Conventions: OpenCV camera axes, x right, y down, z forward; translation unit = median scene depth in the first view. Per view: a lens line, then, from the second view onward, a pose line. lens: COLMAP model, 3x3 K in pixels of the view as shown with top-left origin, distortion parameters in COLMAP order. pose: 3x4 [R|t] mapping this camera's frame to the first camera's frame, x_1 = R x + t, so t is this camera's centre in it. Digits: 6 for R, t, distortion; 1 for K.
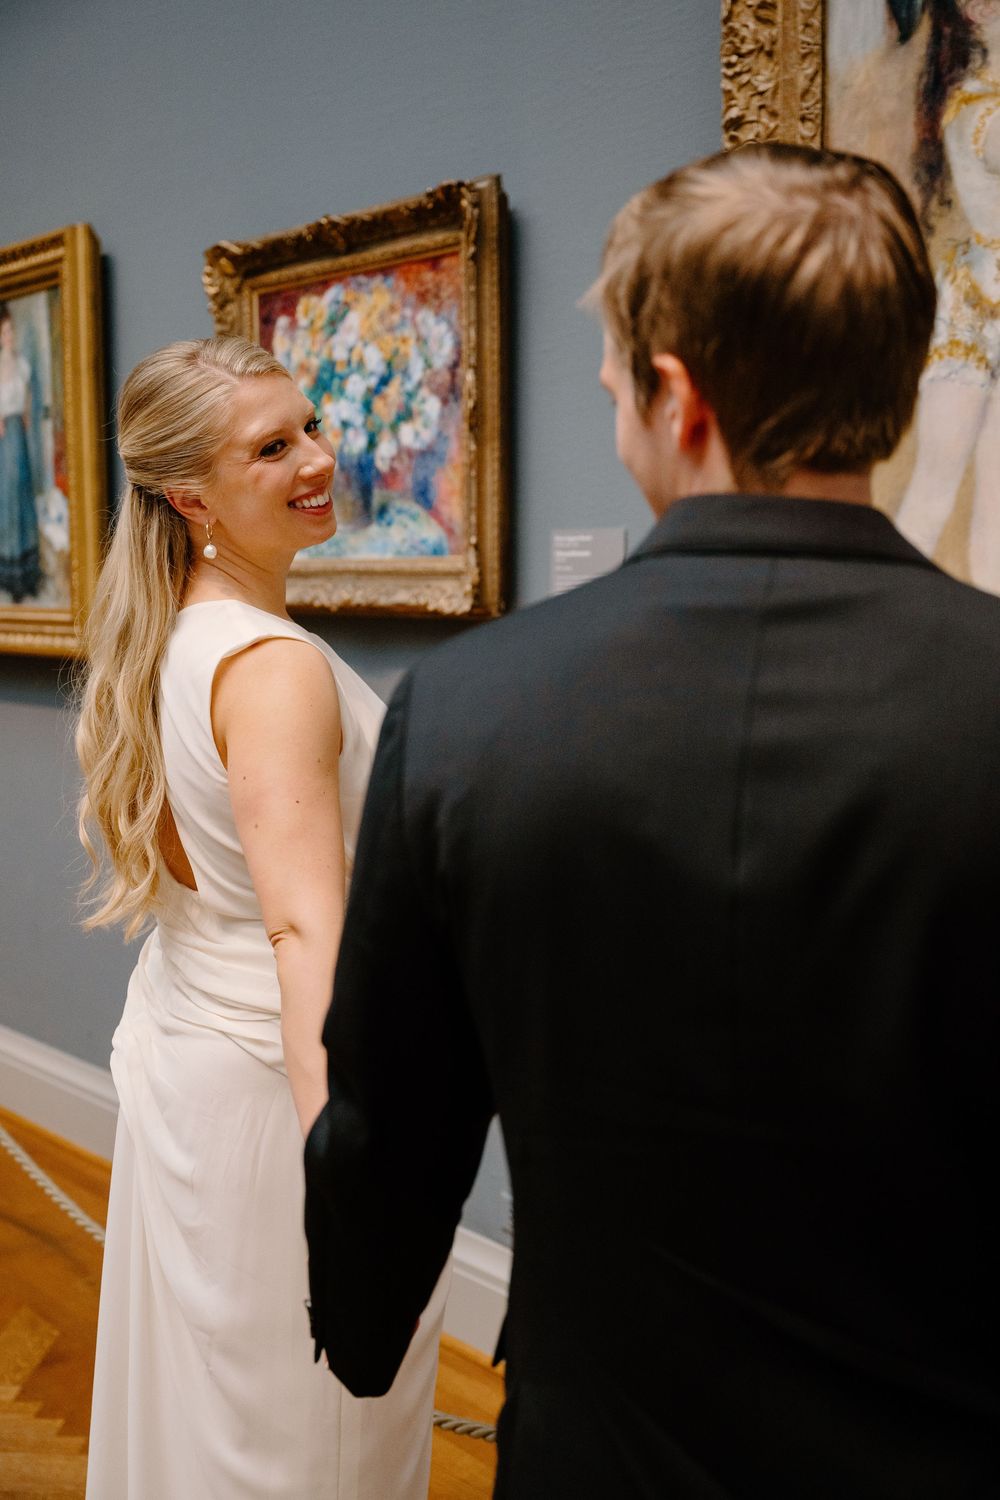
lens RADIAL K [[1677.3, 0, 500.2], [0, 1677.3, 750.7], [0, 0, 1]] dist [-0.001949, 0.000000]
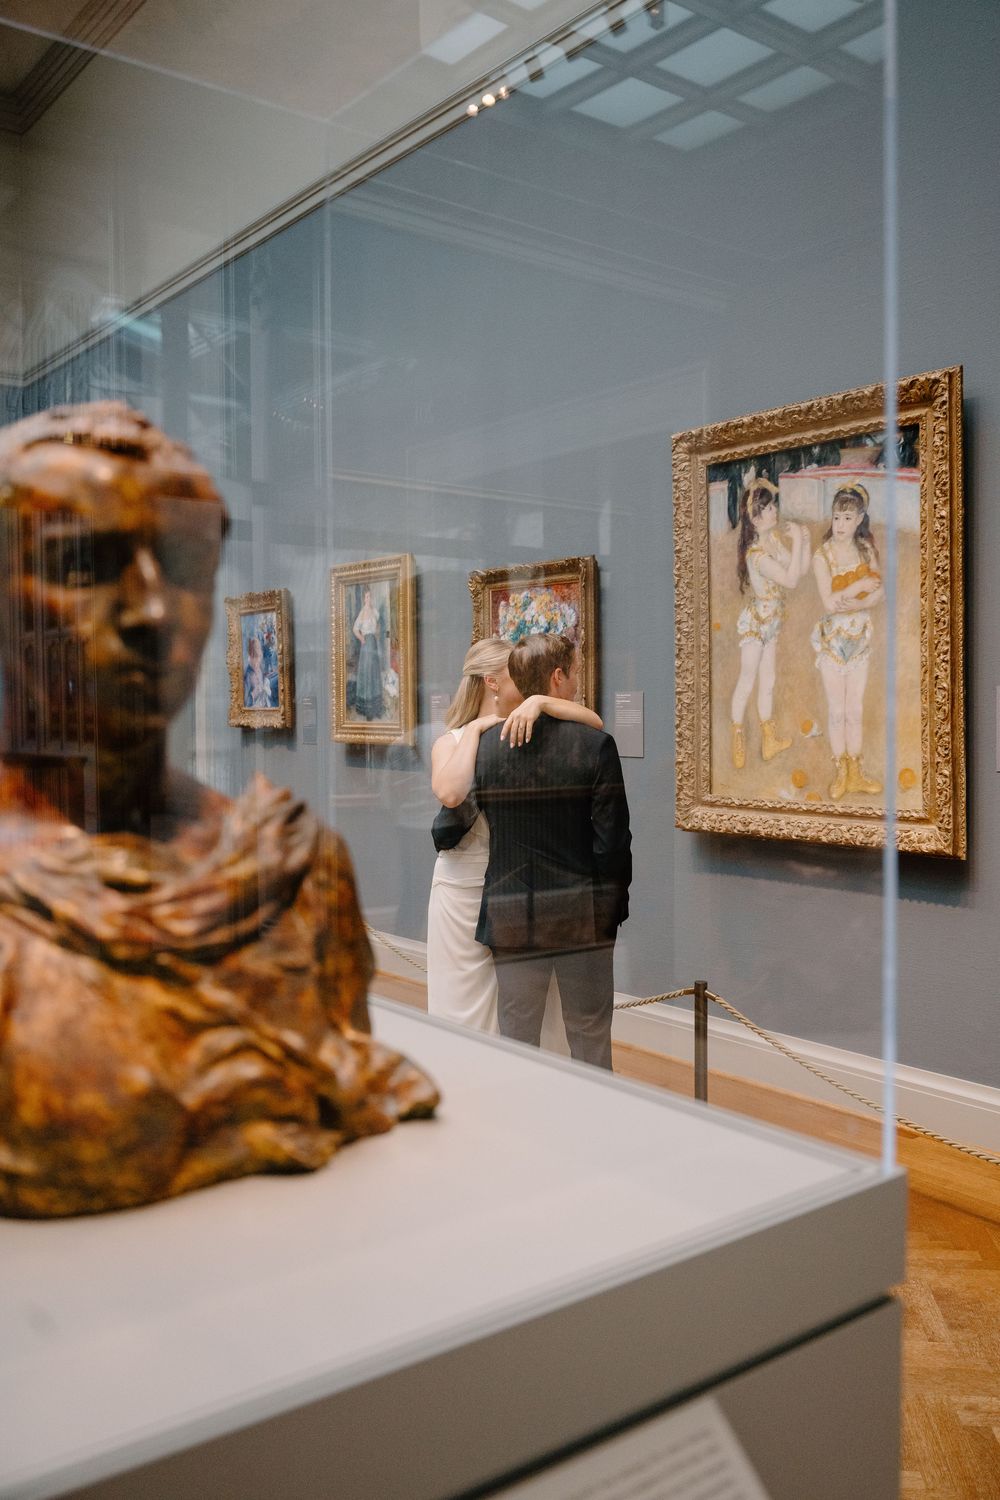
lens RADIAL K [[1338.0, 0, 499.5], [0, 1338.0, 749.6], [0, 0, 1]] dist [0.002403, 0.000157]
pose [[0.997619, -0.003021, -0.068900, -0.004225], [-0.001266, 0.998070, -0.062088, 0.076137], [0.068954, 0.062027, 0.995690, -0.953547]]
